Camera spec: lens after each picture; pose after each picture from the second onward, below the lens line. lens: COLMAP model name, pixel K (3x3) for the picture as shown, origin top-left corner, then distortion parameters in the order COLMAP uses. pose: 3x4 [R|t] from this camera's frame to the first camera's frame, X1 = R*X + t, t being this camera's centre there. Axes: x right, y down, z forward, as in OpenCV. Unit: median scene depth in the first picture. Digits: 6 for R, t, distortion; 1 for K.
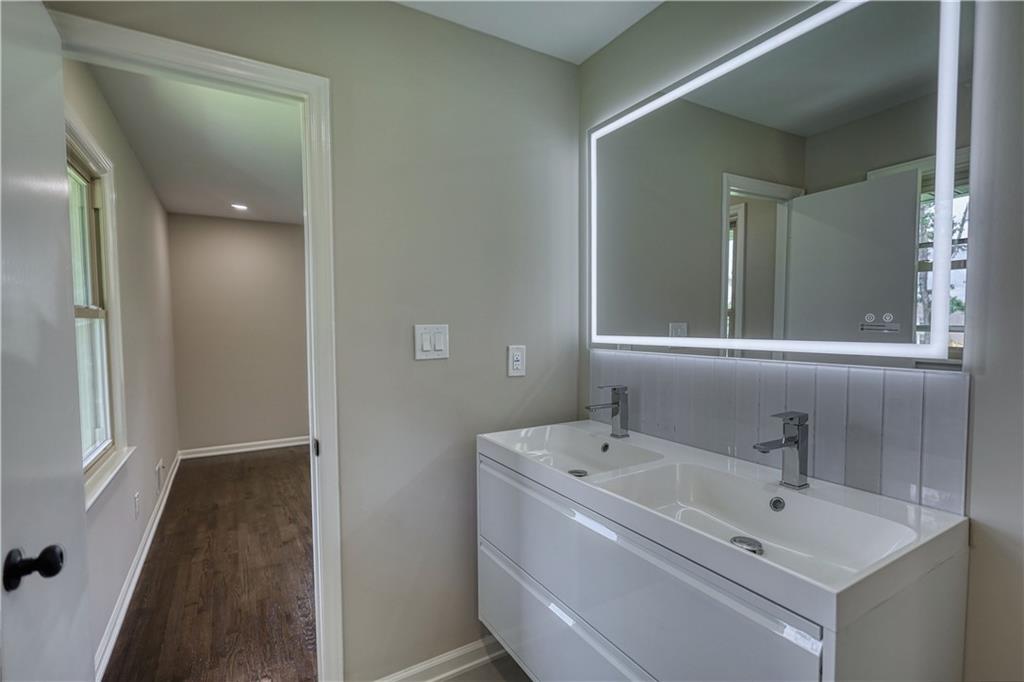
lens RADIAL K [[481.7, 0, 511.1], [0, 481.7, 341.4], [0, 0, 1]] dist [0.003894, 0.000946]
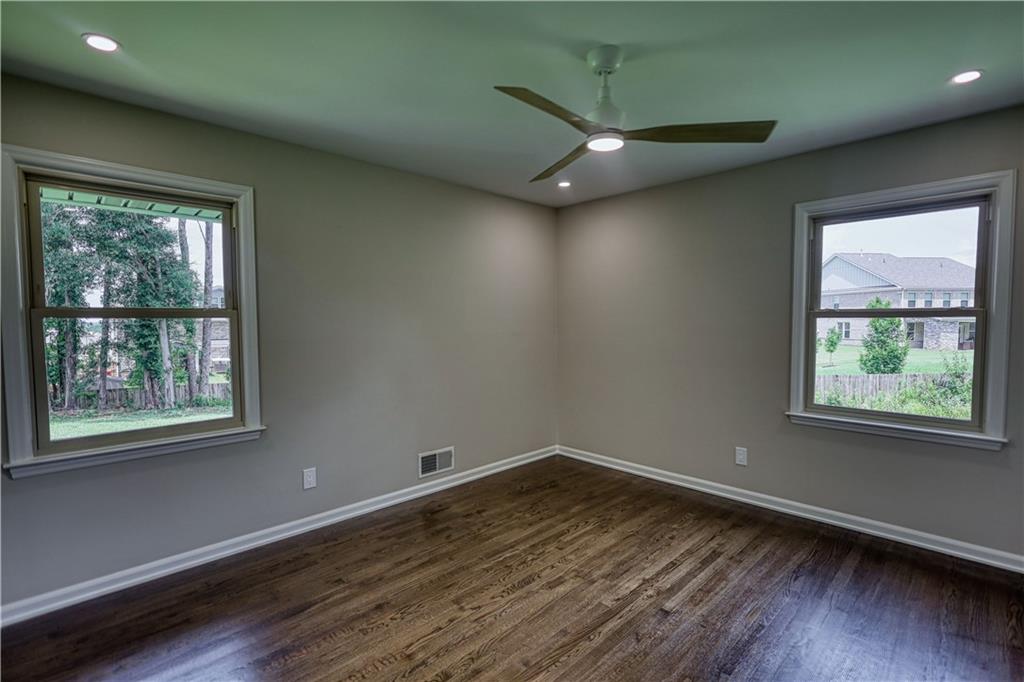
lens RADIAL K [[481.7, 0, 518.4], [0, 481.7, 344.1], [0, 0, 1]] dist [0.003894, 0.000946]
pose [[0.261544, 0.060378, -0.963301, 0.332607], [-0.040026, 0.997861, 0.051677, -0.043322], [0.964361, 0.025041, 0.263402, 0.888096]]
